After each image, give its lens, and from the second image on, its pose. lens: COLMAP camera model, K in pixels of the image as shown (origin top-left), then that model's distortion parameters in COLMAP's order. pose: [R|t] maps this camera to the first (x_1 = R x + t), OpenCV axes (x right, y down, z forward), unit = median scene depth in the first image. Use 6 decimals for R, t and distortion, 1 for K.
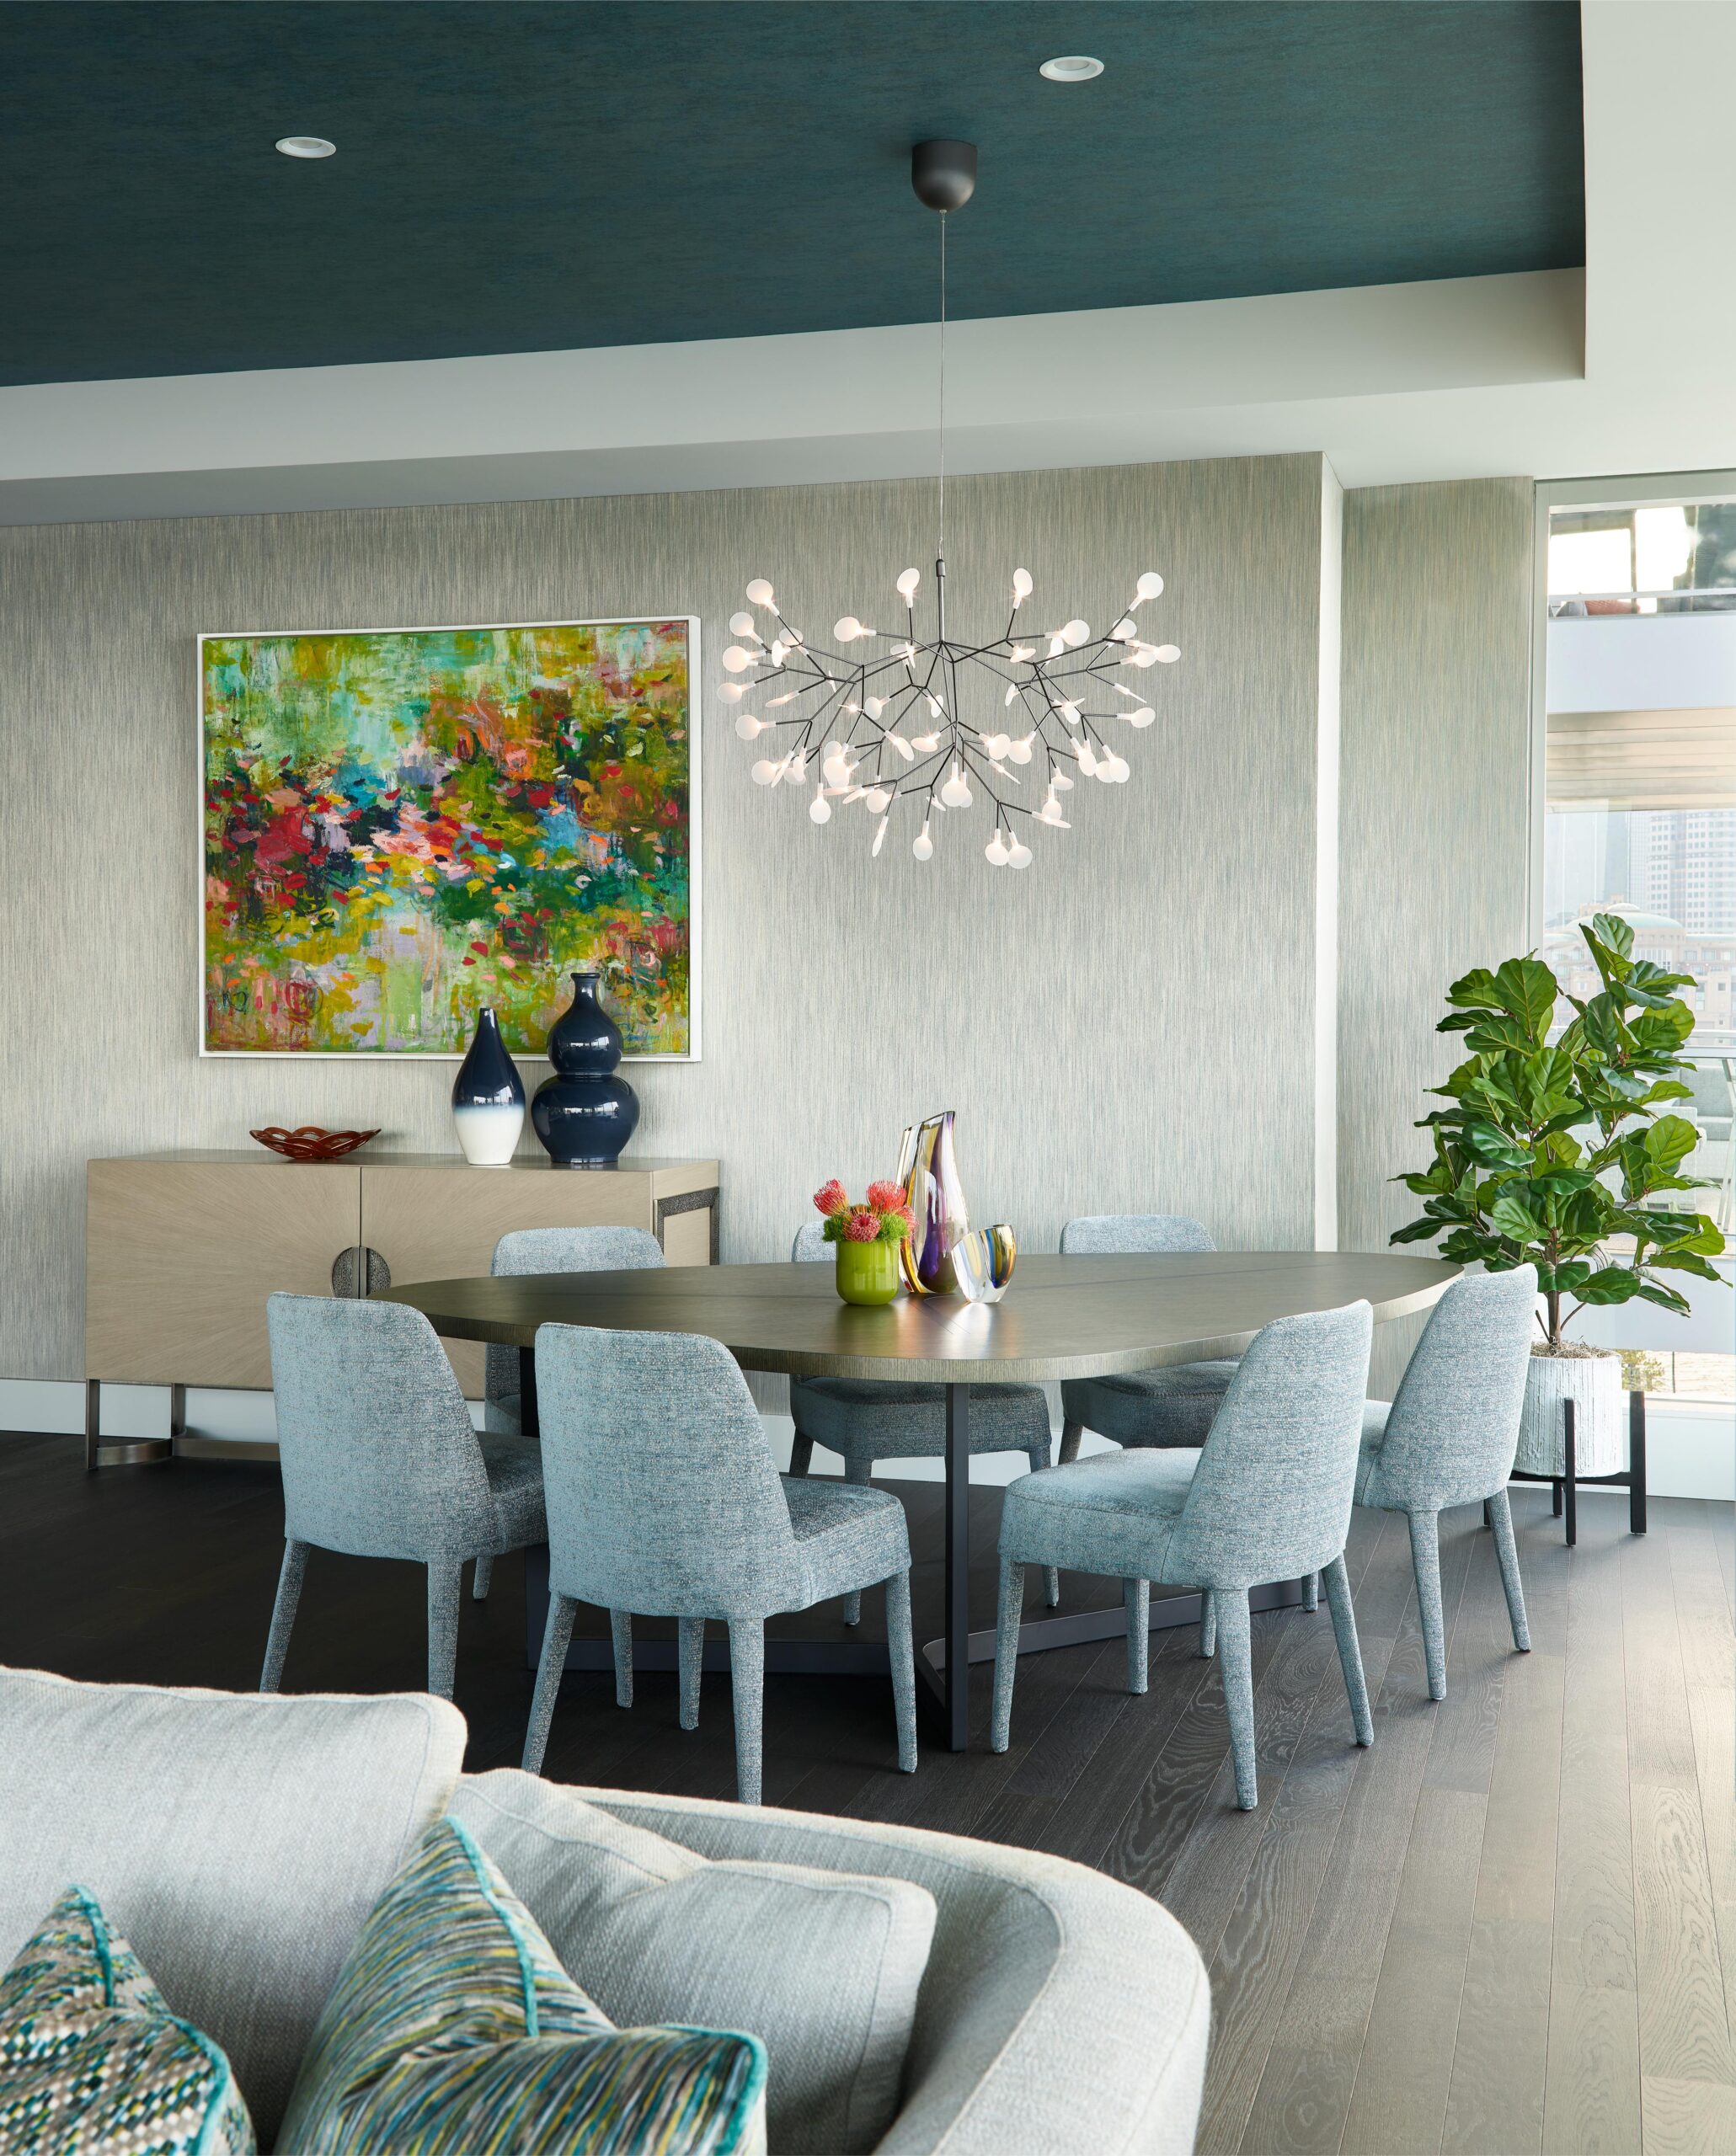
lens RADIAL K [[2393.1, 0, 885.0], [0, 2393.1, 1019.9], [0, 0, 1]] dist [0.131876, 0.000000]
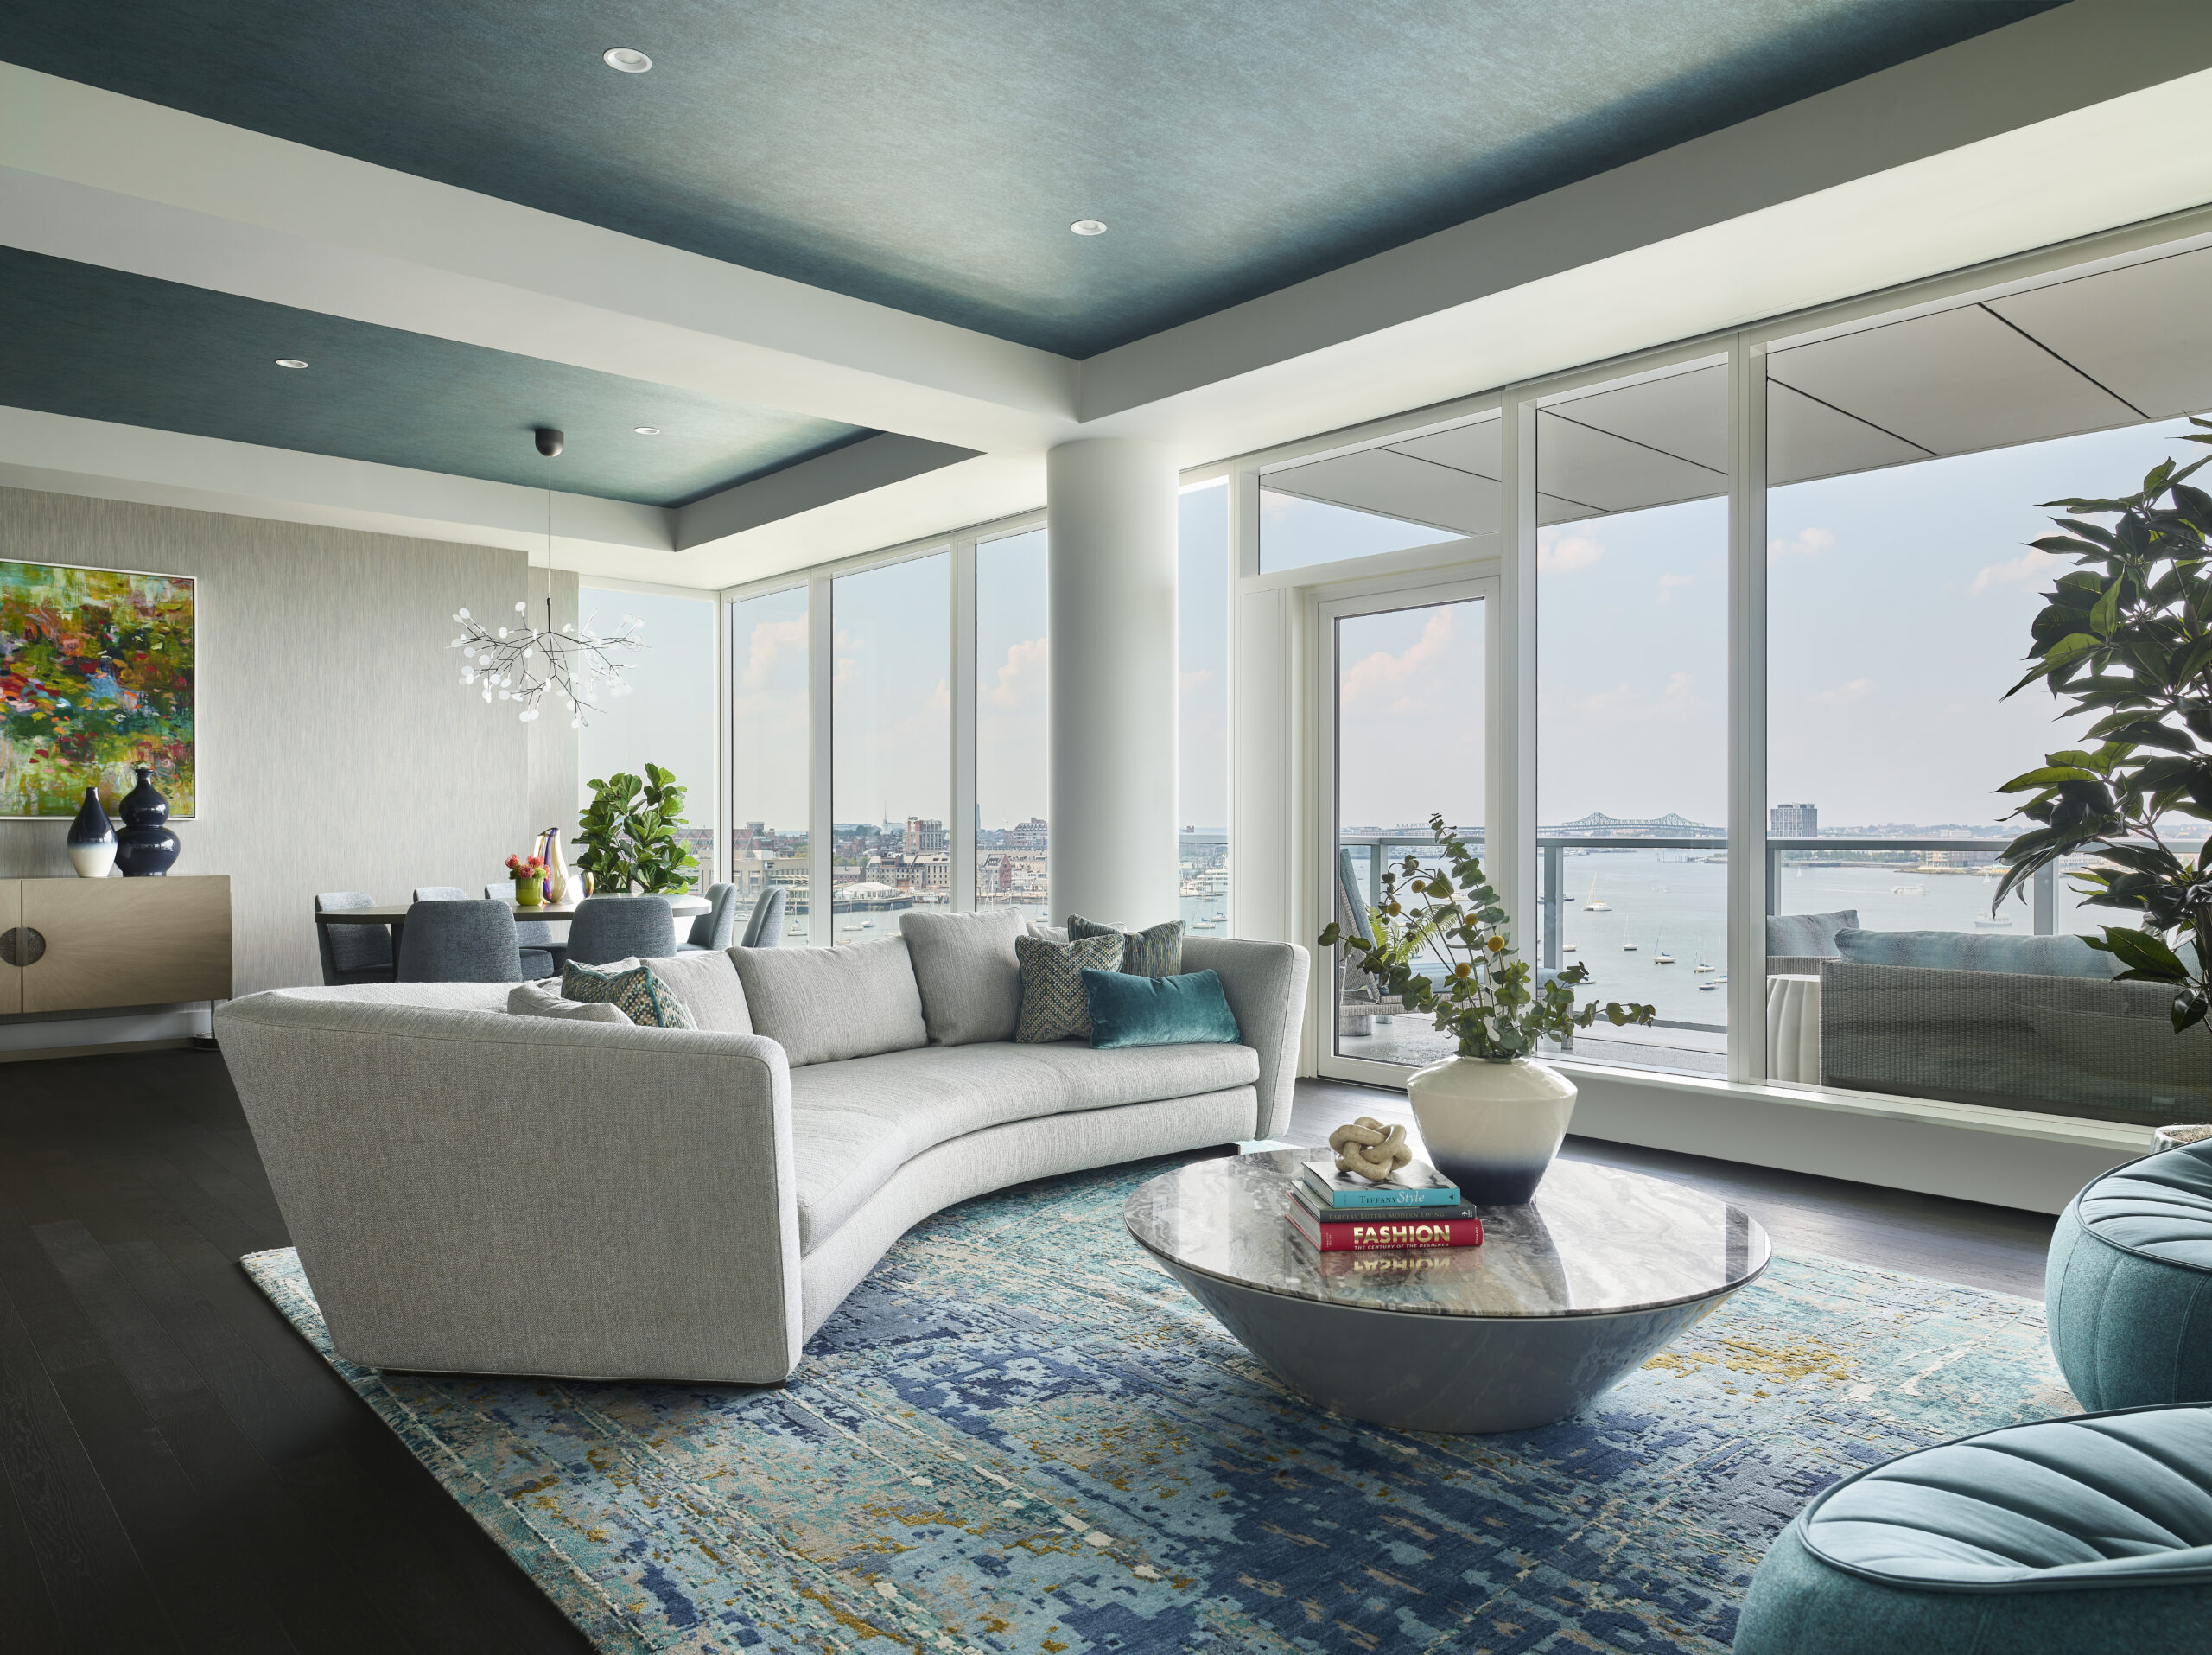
lens RADIAL K [[1480.0, 0, 1105.7], [0, 1480.0, 844.0], [0, 0, 1]] dist [-0.003124, -0.004200]
pose [[0.525288, -0.007598, 0.850890, -0.672013], [0.014950, 0.999888, -0.000300, 0.046111], [-0.850793, 0.012878, 0.525343, -0.180554]]
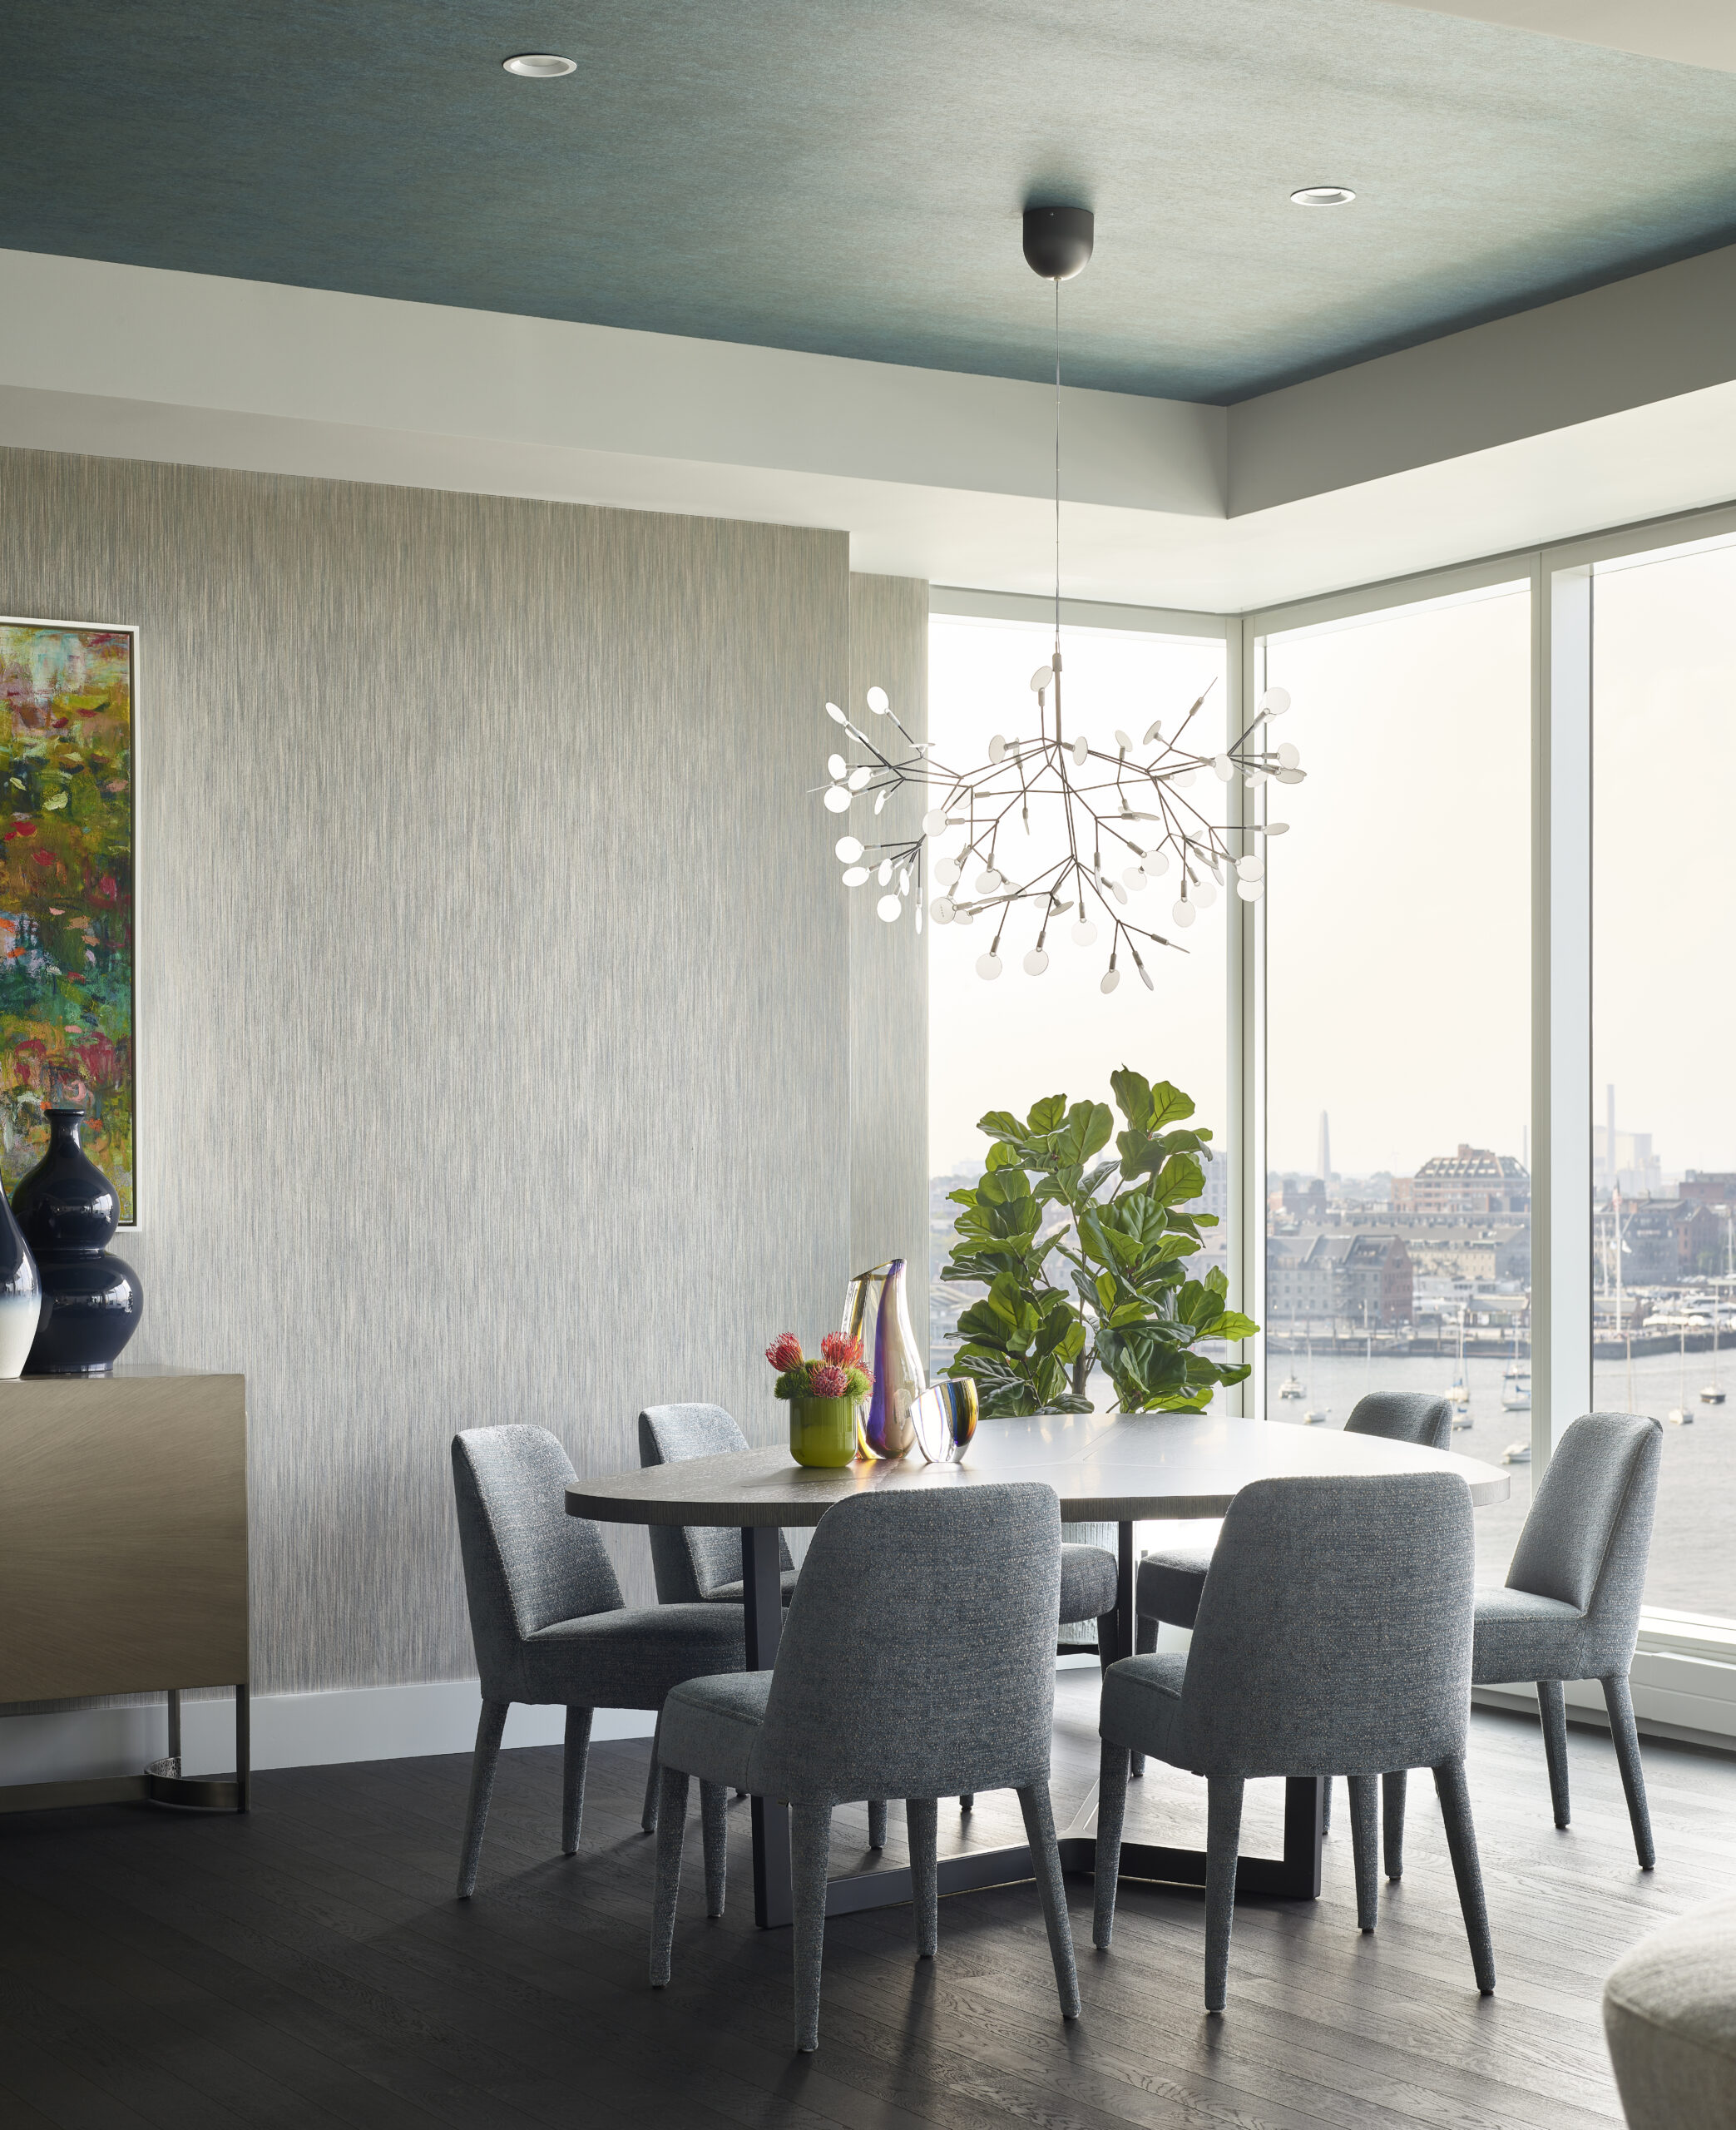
lens RADIAL K [[3653.1, 0, 878.6], [0, 3653.1, 1218.9], [0, 0, 1]] dist [0.030728, 0.000000]
pose [[0.688511, -0.010353, 0.725152, -0.734508], [0.015880, 0.999874, -0.000803, 0.017981], [-0.725052, 0.012069, 0.688588, 0.062966]]
